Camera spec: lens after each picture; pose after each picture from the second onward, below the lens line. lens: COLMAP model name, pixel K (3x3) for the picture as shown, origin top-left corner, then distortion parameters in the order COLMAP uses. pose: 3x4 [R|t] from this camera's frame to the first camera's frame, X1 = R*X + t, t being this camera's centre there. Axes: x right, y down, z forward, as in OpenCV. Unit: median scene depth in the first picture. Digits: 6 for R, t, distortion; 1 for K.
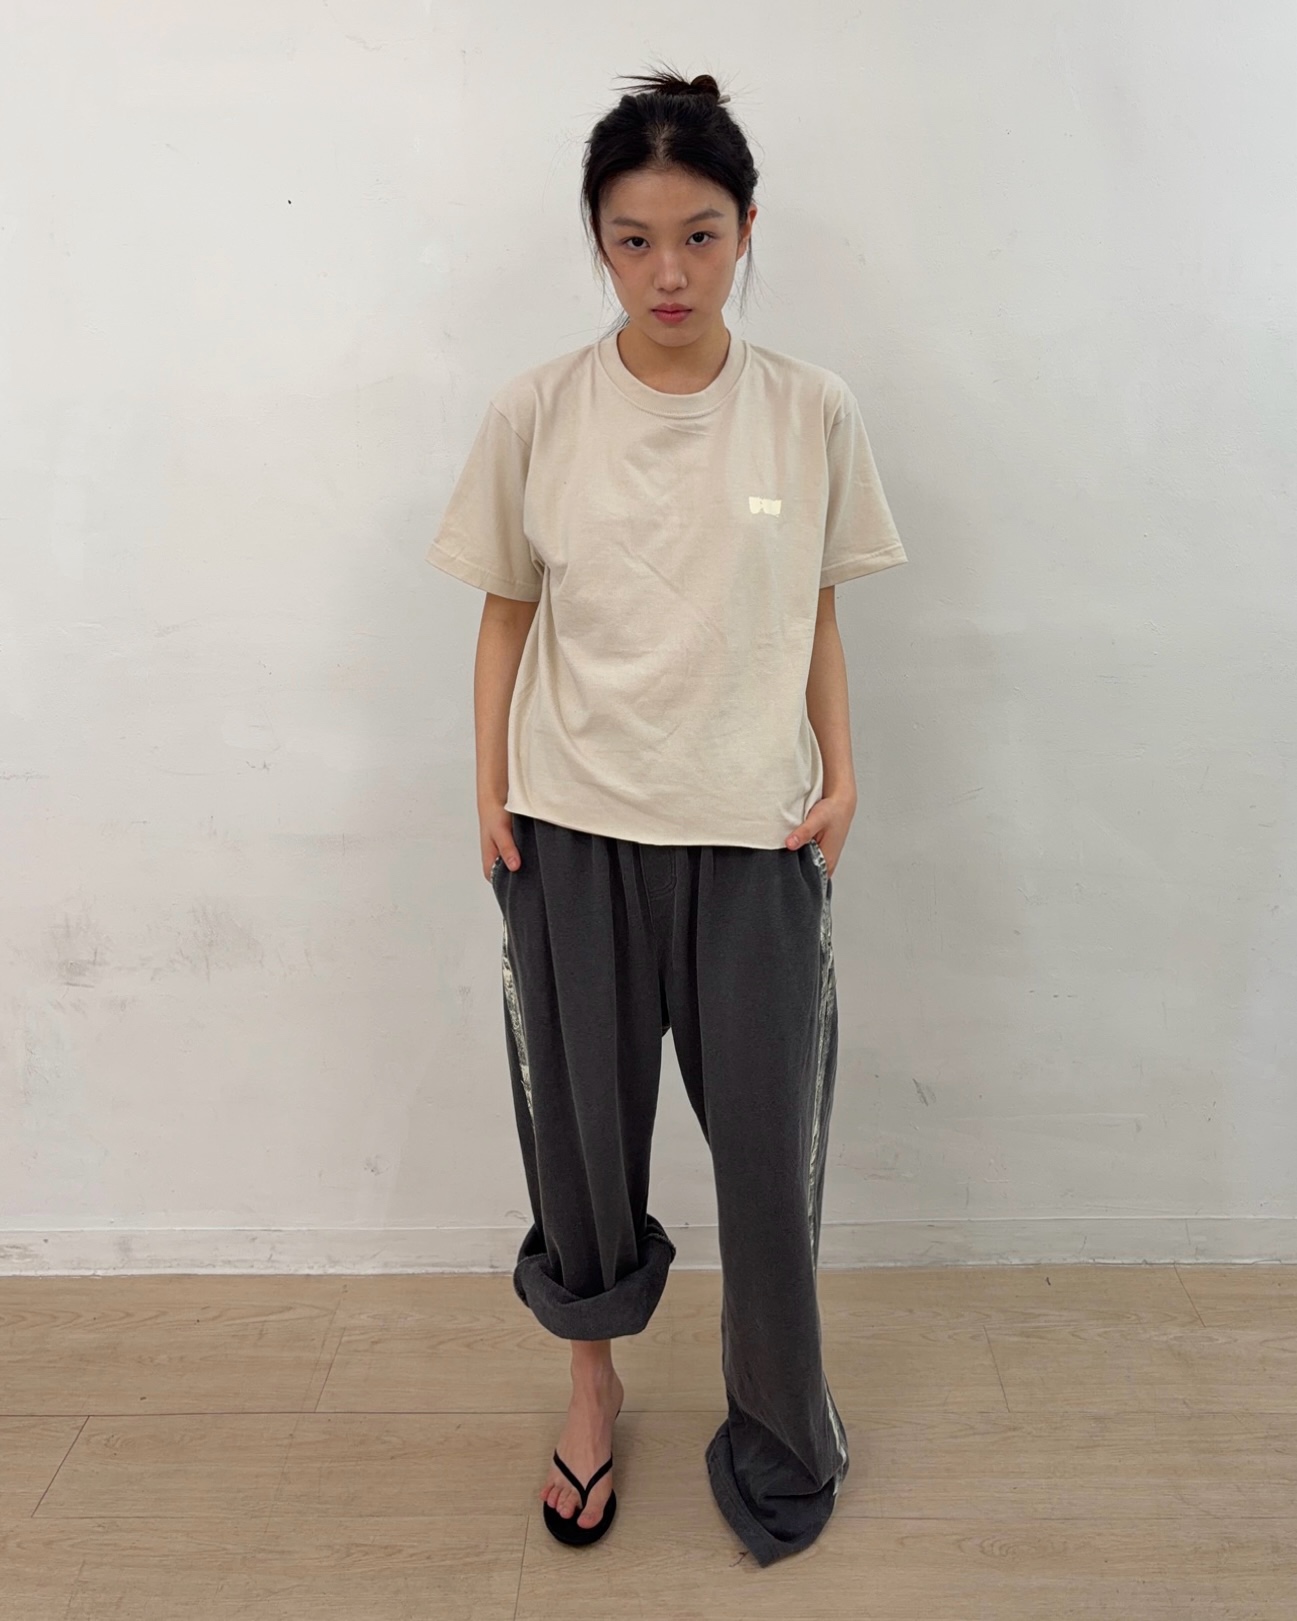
lens RADIAL K [[1581.9, 0, 643.7], [0, 1581.9, 637.3], [0, 0, 1]] dist [0.027625, -0.034964]
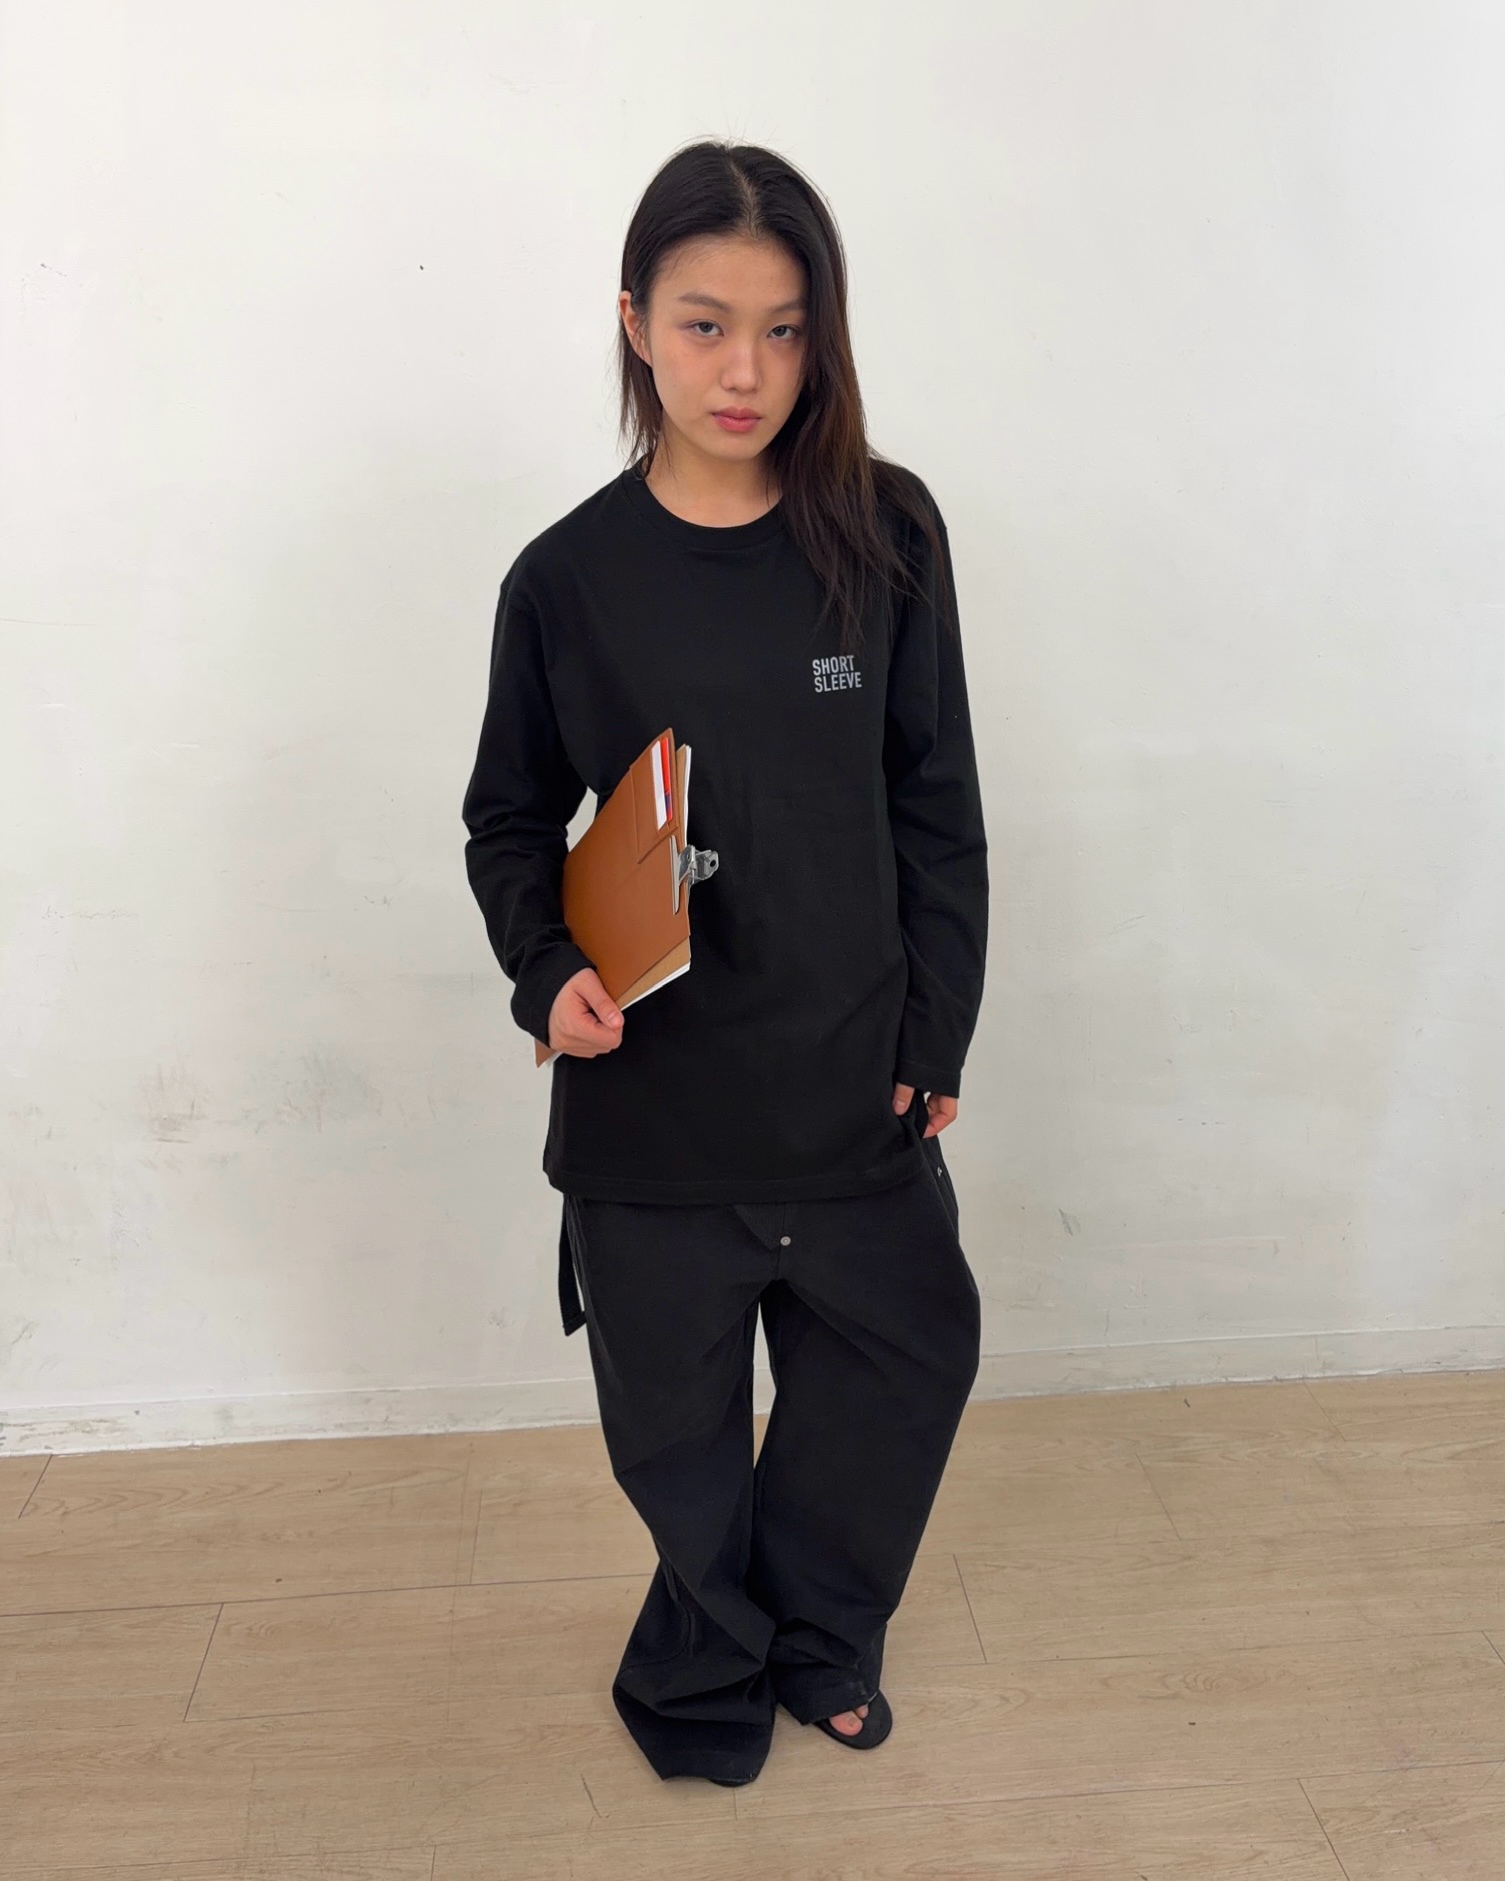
lens RADIAL K [[1594.5, 0, 758.0], [0, 1594.5, 853.0], [0, 0, 1]] dist [-0.006910, 0.013719]
pose [[0.992178, -0.007175, 0.124626, -0.142301], [-0.002629, 0.996924, 0.078330, -0.018496], [-0.124804, -0.078045, 0.989107, 0.072286]]
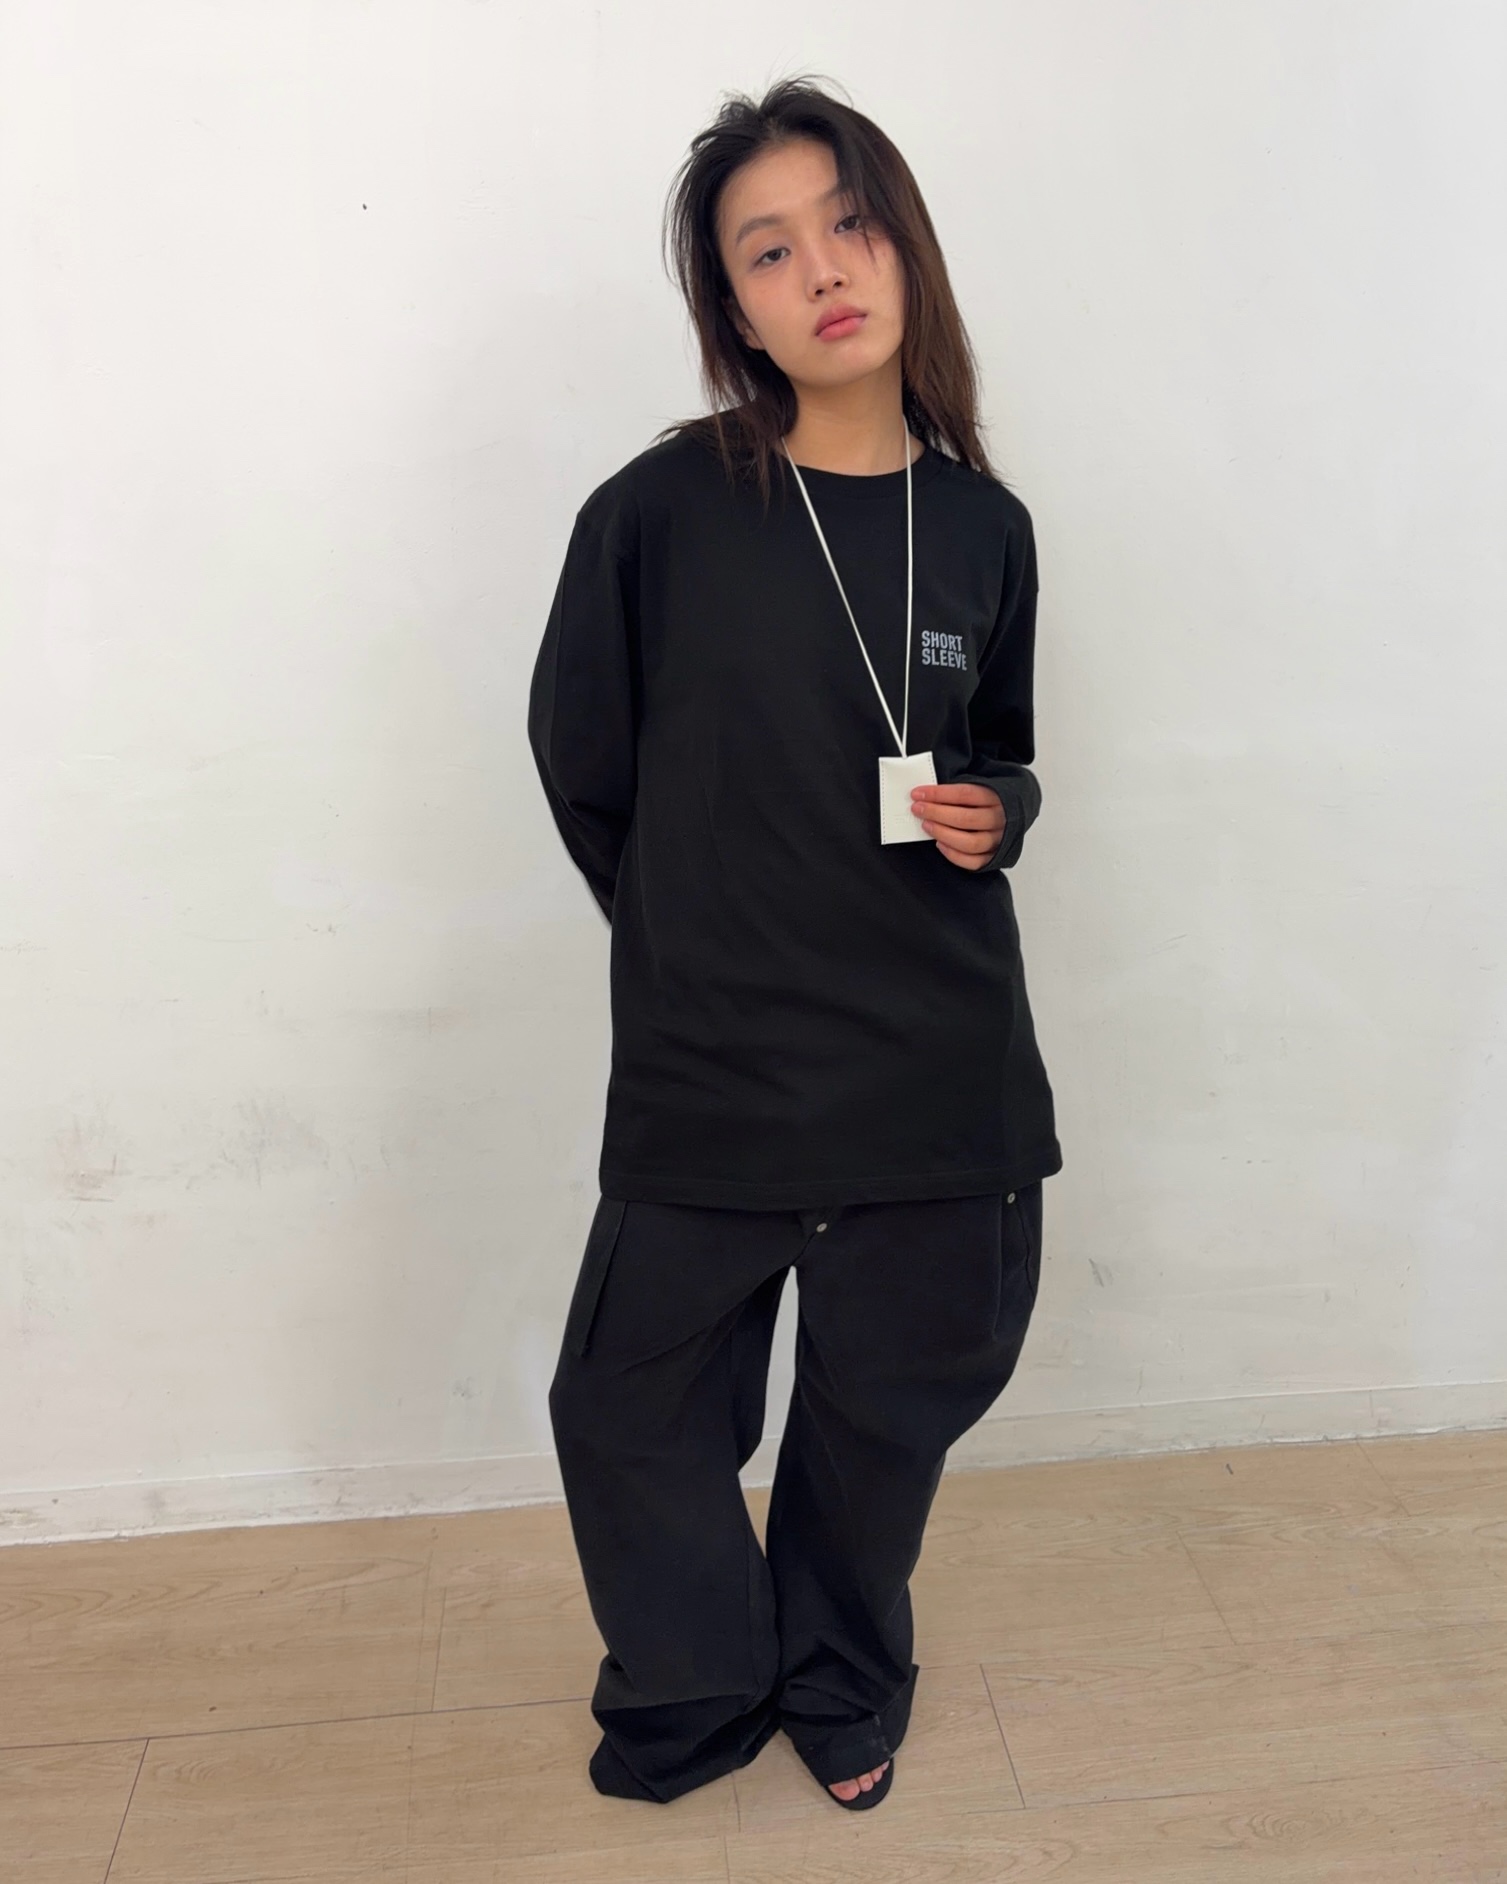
lens RADIAL K [[1578.6, 0, 745.9], [0, 1578.6, 818.8], [0, 0, 1]] dist [0.079426, -0.104166]
pose [[0.990576, -0.014409, 0.136206, -0.142142], [0.002178, 0.995982, 0.089523, -0.046168], [-0.136949, -0.088383, 0.986627, 0.183175]]
